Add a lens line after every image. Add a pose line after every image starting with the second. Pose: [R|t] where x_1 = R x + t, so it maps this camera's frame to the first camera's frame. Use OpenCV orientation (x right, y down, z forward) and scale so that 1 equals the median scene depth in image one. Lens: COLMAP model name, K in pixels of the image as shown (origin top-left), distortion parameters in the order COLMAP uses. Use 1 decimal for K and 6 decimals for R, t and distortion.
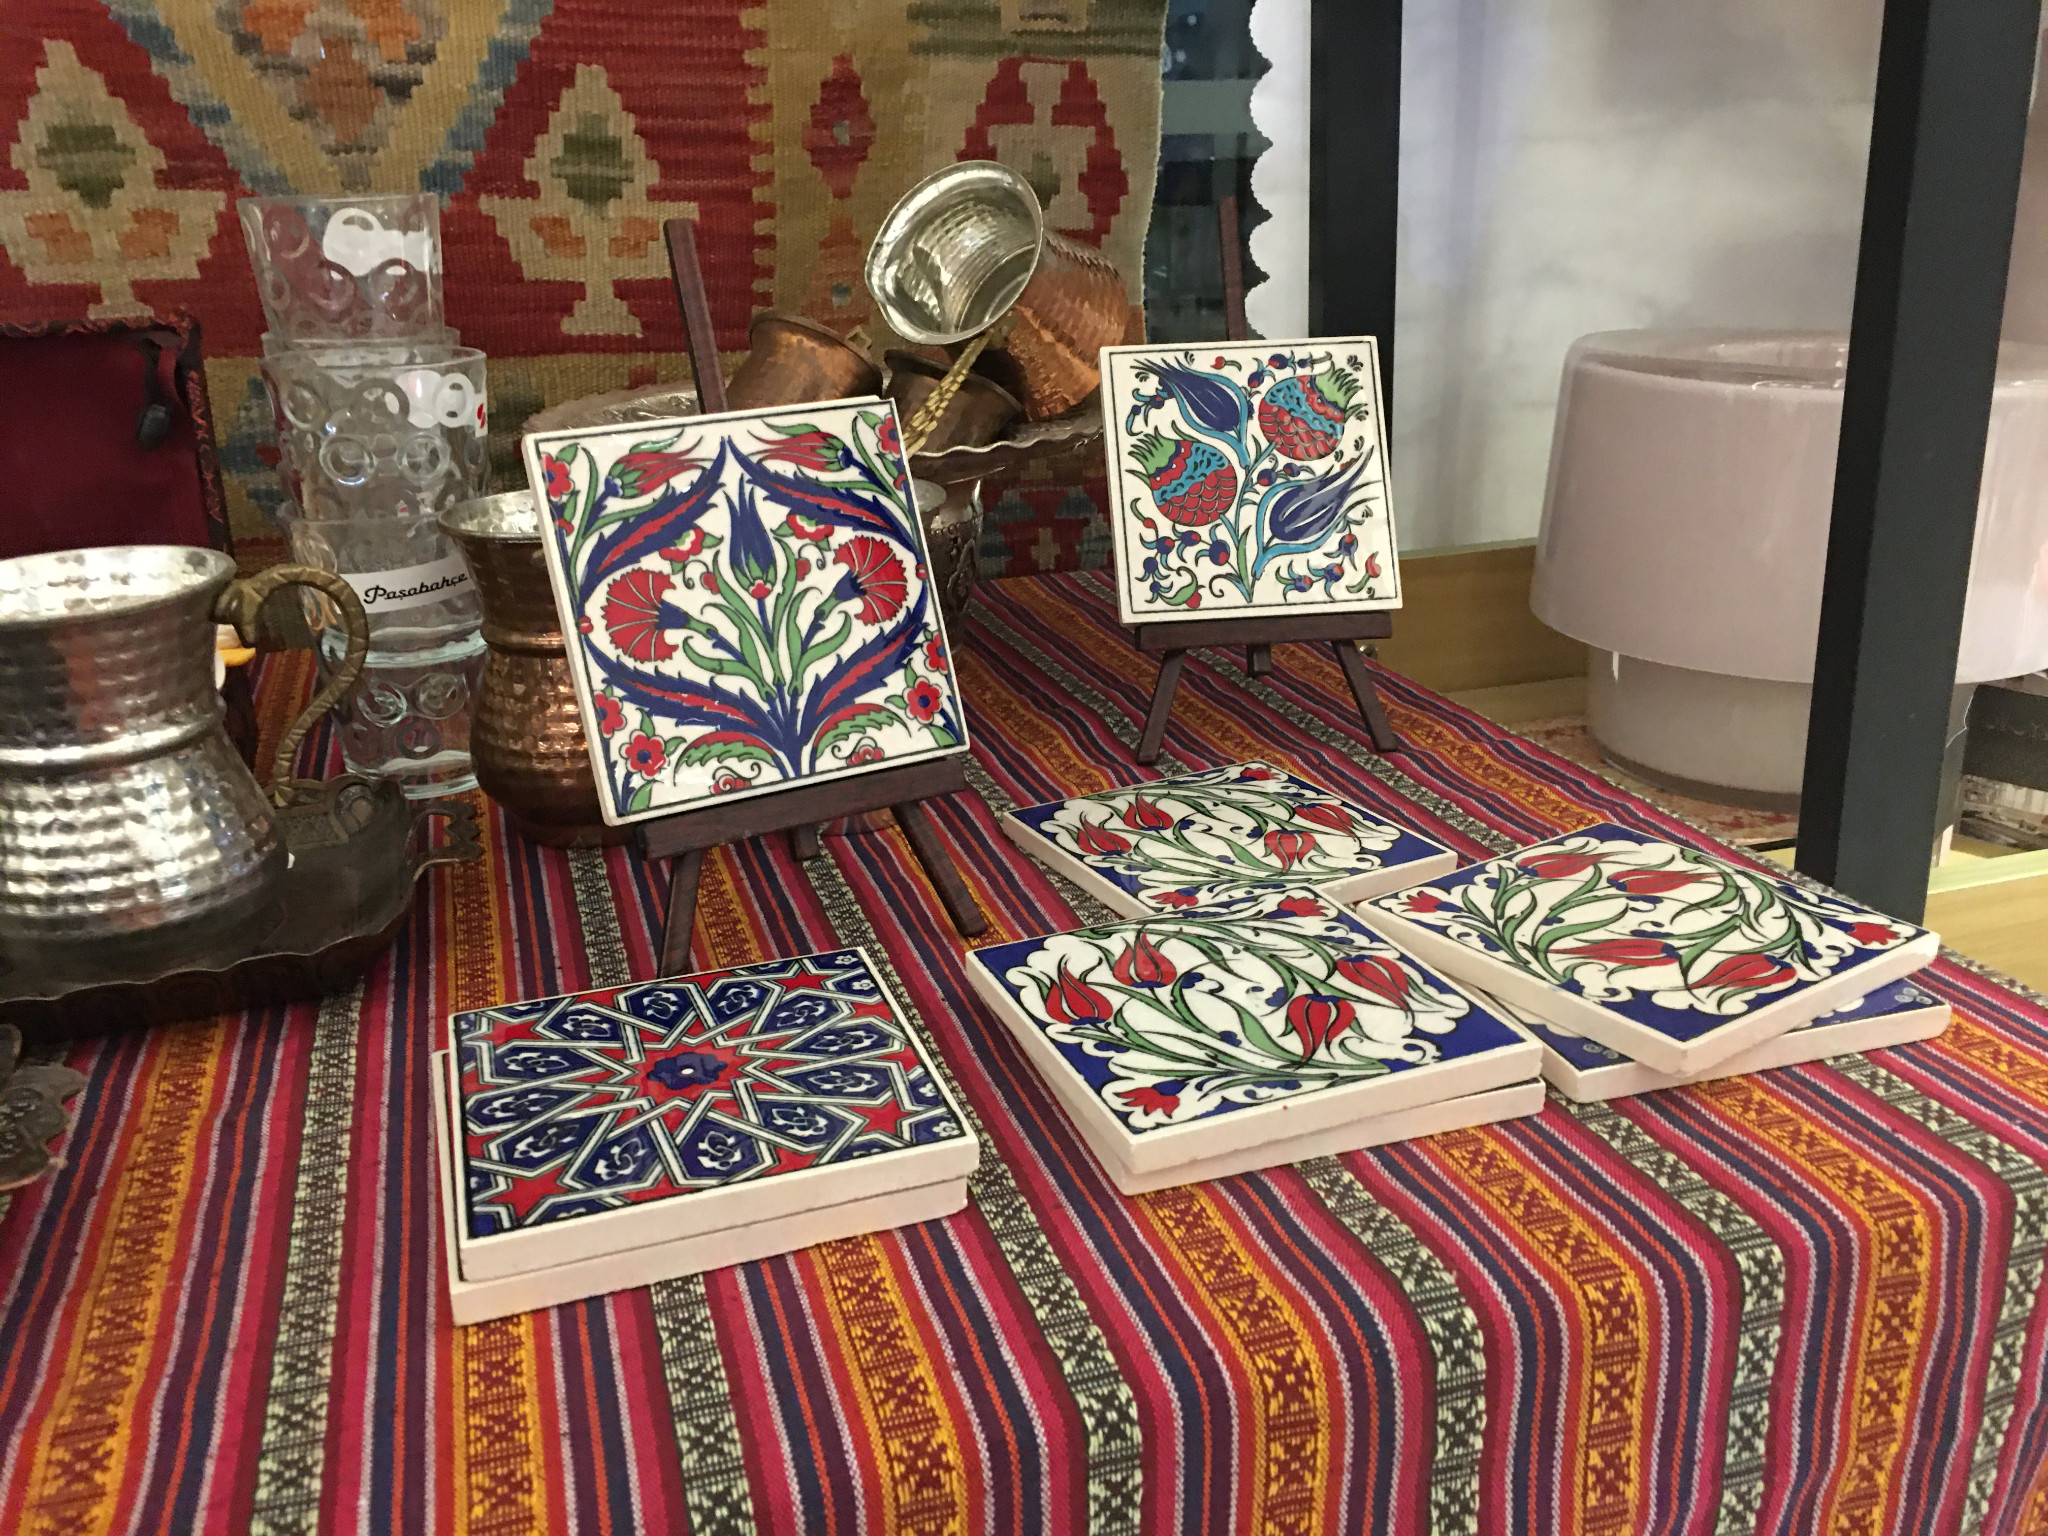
lens RADIAL K [[1753.8, 0, 1024.0], [0, 1753.8, 768.0], [0, 0, 1]] dist [0.071462, -0.106017]
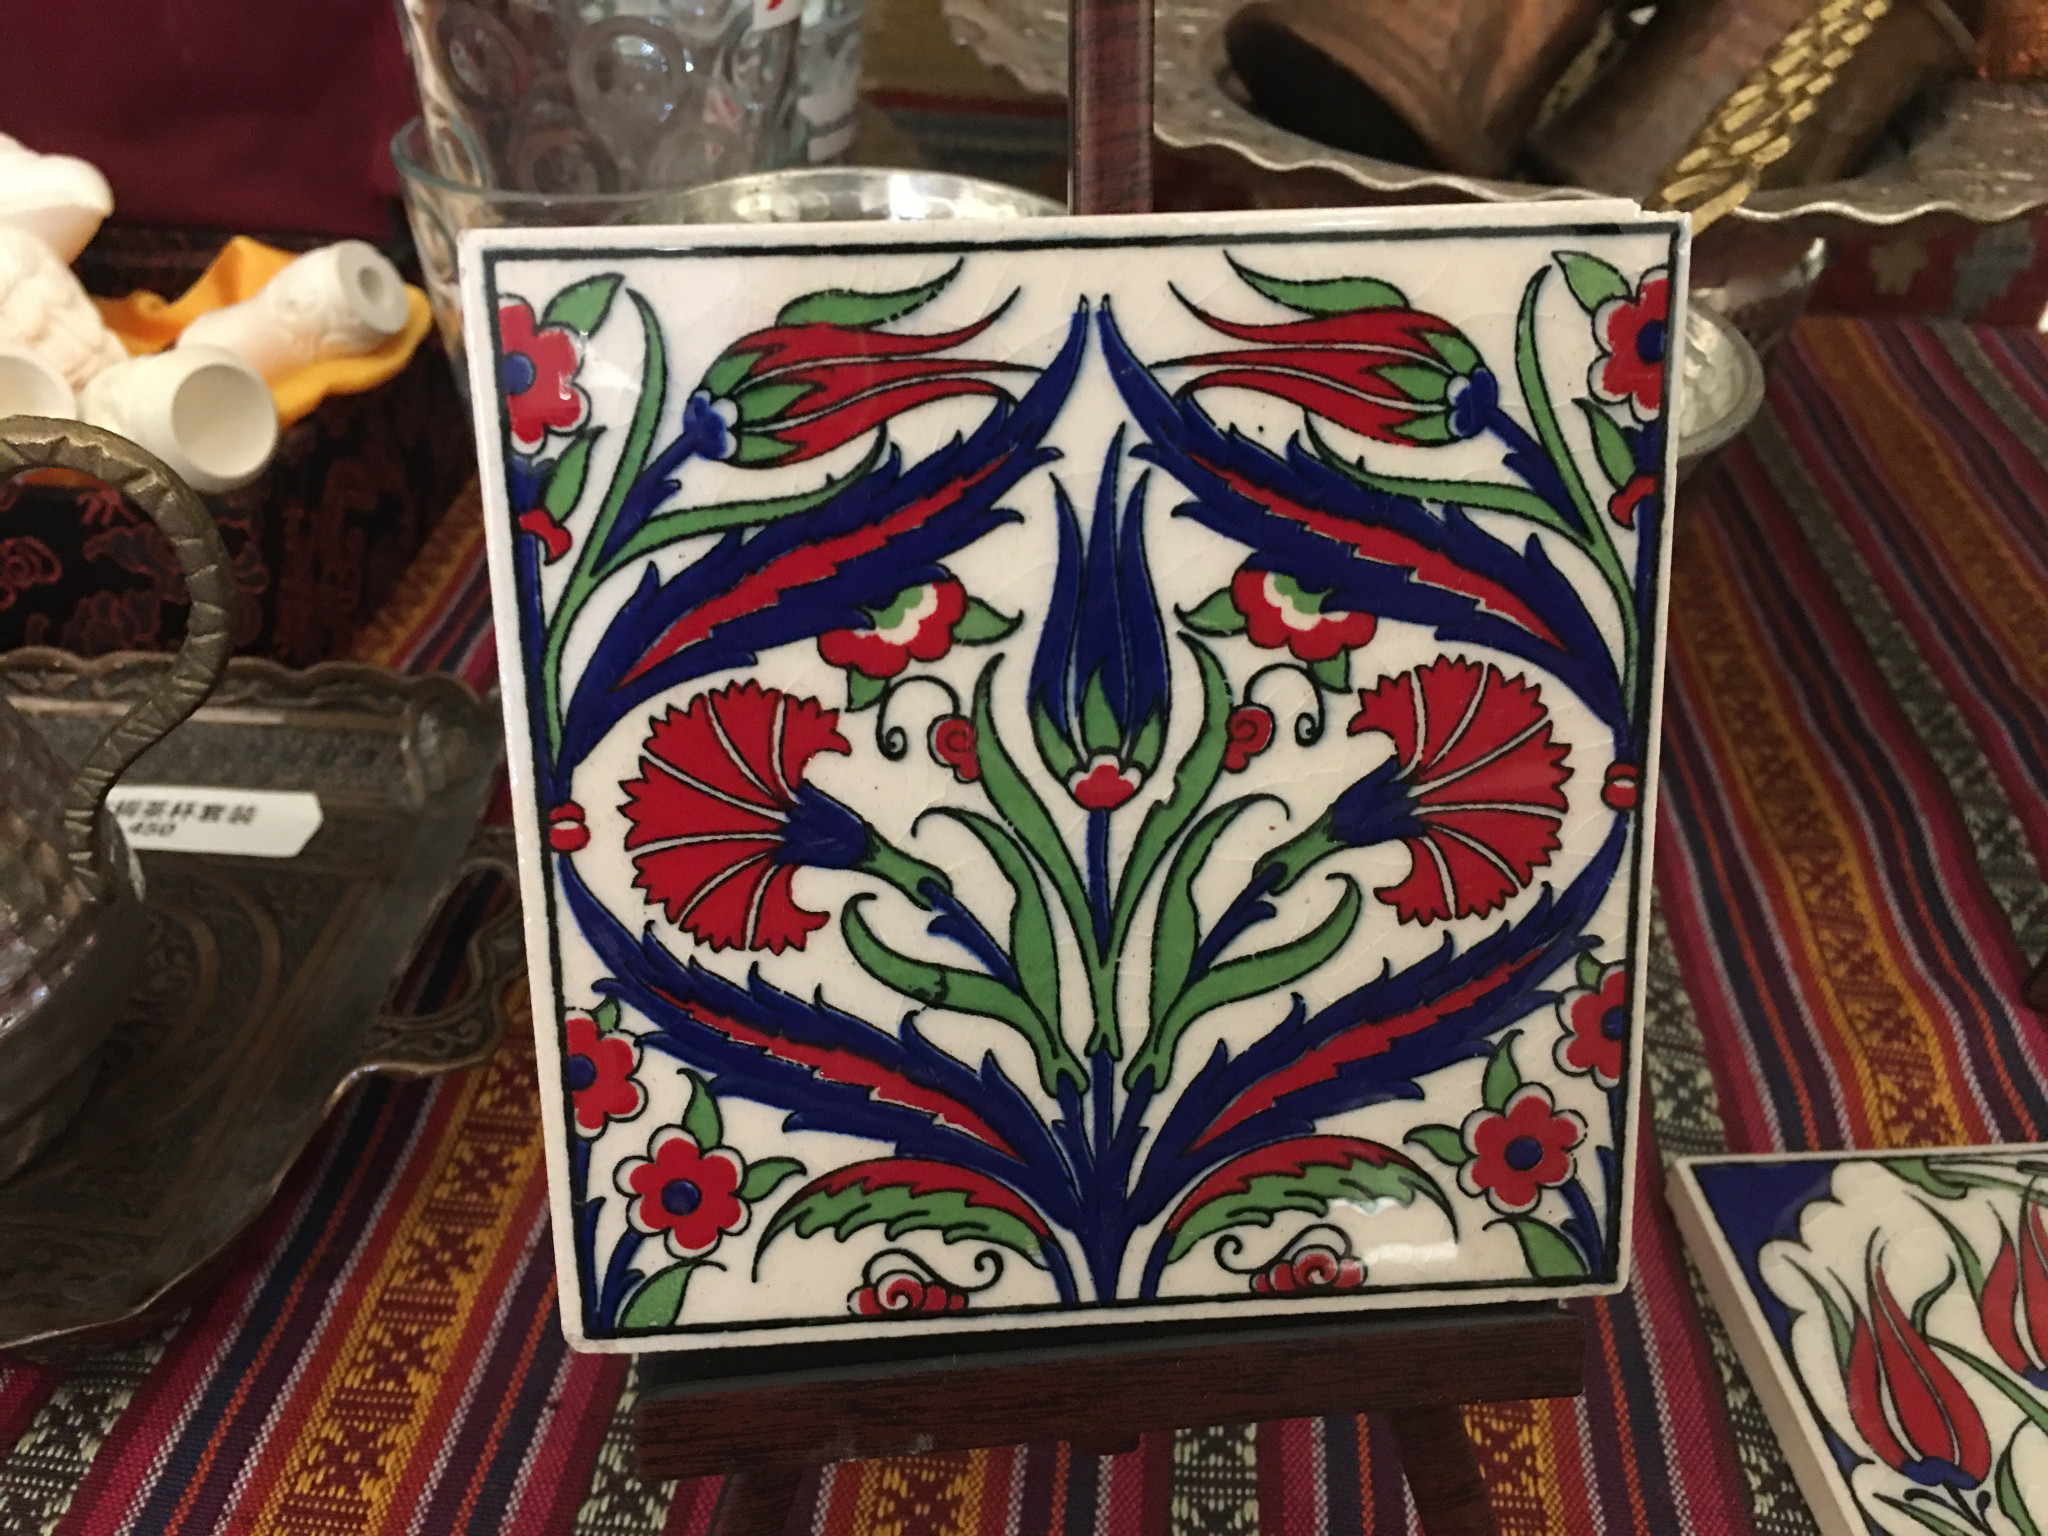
lens RADIAL K [[1753.8, 0, 1024.0], [0, 1753.8, 768.0], [0, 0, 1]] dist [0.071462, -0.106017]
pose [[0.914935, 0.267788, -0.301966, -0.064729], [-0.173600, 0.936545, 0.304544, -0.204113], [0.364358, -0.226216, 0.903366, 0.698621]]
